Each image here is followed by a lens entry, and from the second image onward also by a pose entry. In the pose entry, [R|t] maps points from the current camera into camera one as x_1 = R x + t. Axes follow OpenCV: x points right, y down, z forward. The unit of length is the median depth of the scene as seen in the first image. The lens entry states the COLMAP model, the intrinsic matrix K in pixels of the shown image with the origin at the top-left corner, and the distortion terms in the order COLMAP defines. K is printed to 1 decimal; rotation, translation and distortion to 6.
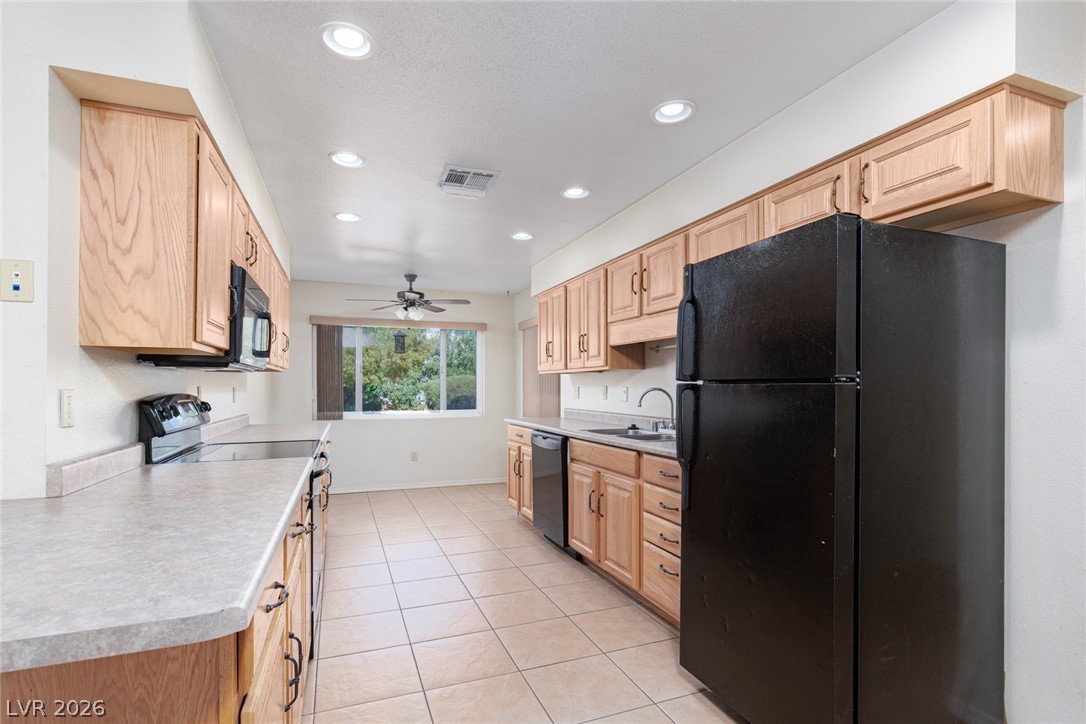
lens RADIAL K [[521.5, 0, 543.9], [0, 521.5, 384.0], [0, 0, 1]] dist [0.022349, -0.000166]
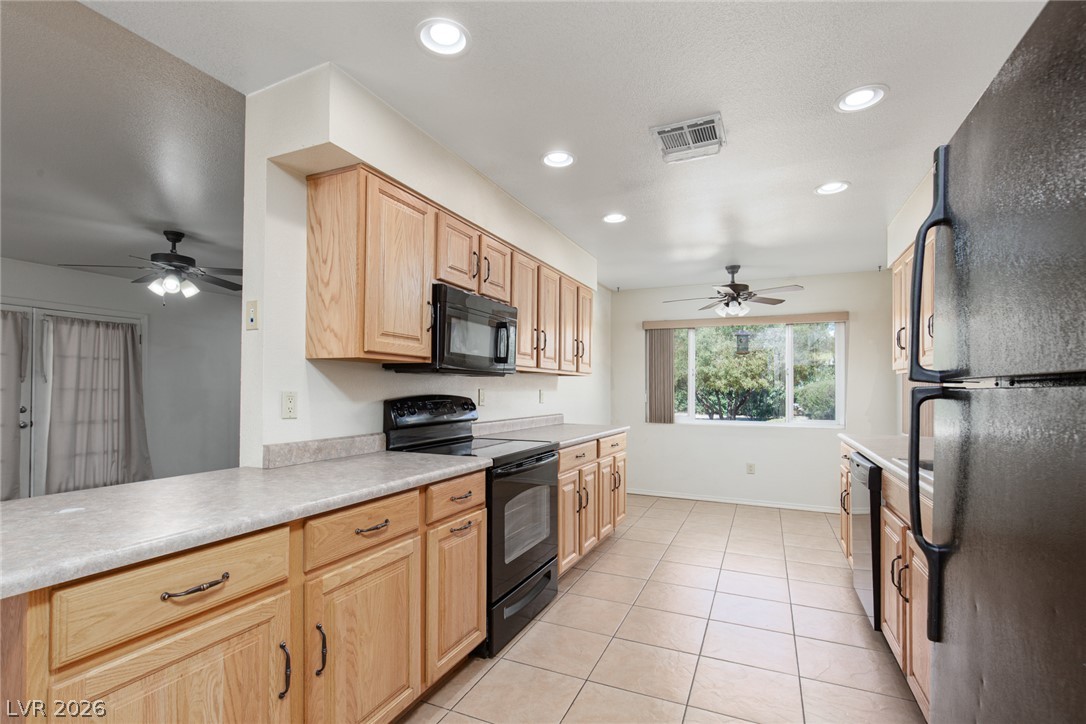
lens RADIAL K [[512.4, 0, 542.7], [0, 512.4, 387.4], [0, 0, 1]] dist [0.009693, -0.001599]
pose [[0.704094, 0.001631, -0.710105, 0.289834], [-0.002156, 0.999998, 0.000159, -0.000282], [0.710103, 0.001419, 0.704096, 0.305437]]
